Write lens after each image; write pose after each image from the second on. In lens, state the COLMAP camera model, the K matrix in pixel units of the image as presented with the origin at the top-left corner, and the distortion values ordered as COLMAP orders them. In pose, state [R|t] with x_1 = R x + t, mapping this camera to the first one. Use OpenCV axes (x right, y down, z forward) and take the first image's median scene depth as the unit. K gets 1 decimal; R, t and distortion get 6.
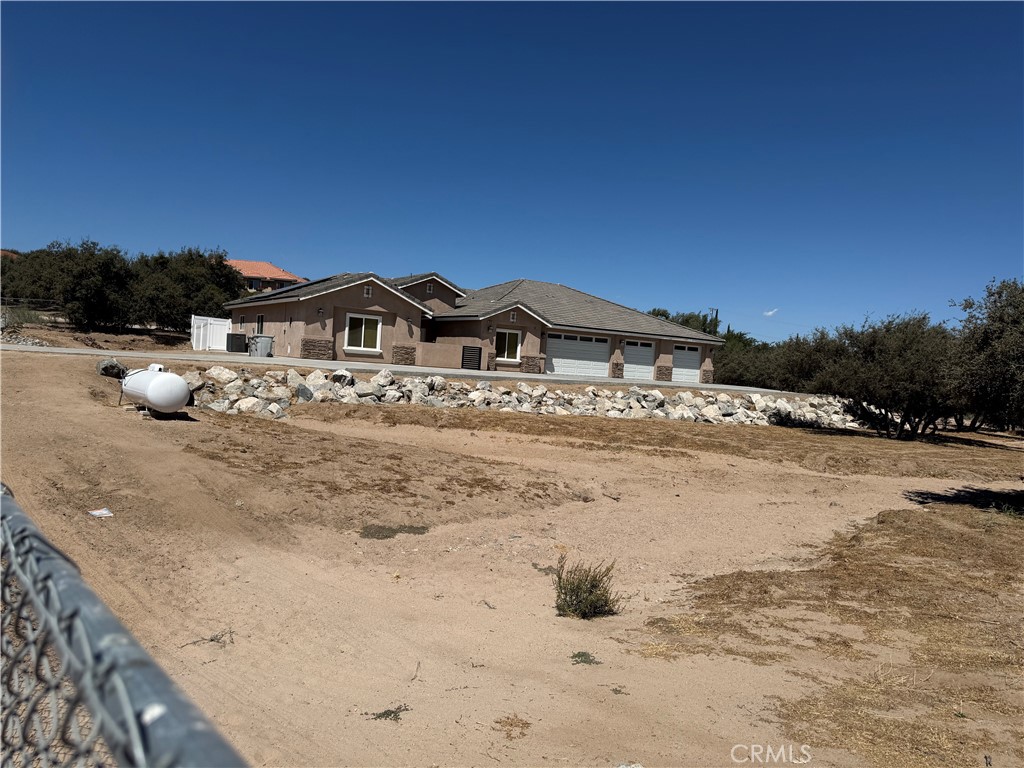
lens RADIAL K [[706.3, 0, 511.9], [0, 706.3, 376.9], [0, 0, 1]] dist [0.087815, -0.122272]
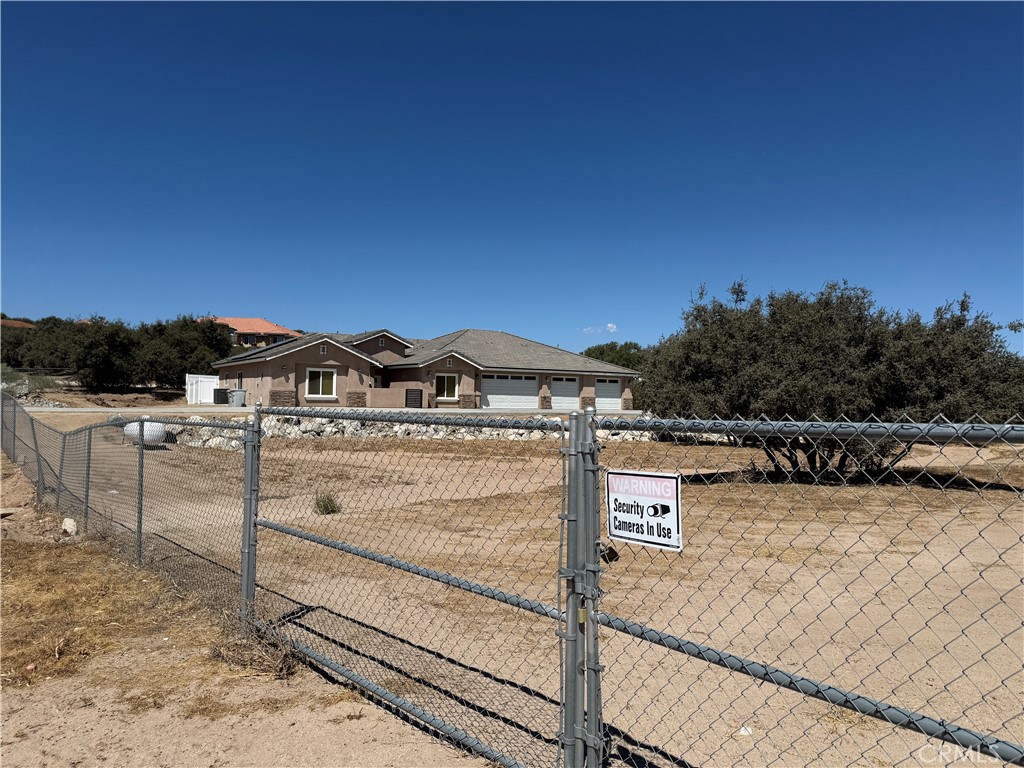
lens RADIAL K [[706.3, 0, 511.9], [0, 706.3, 376.9], [0, 0, 1]] dist [0.087815, -0.122272]
pose [[0.998693, -0.050700, -0.006526, 0.109999], [0.050296, 0.997395, -0.051709, 0.006610], [0.009130, 0.051313, 0.998641, -0.194014]]
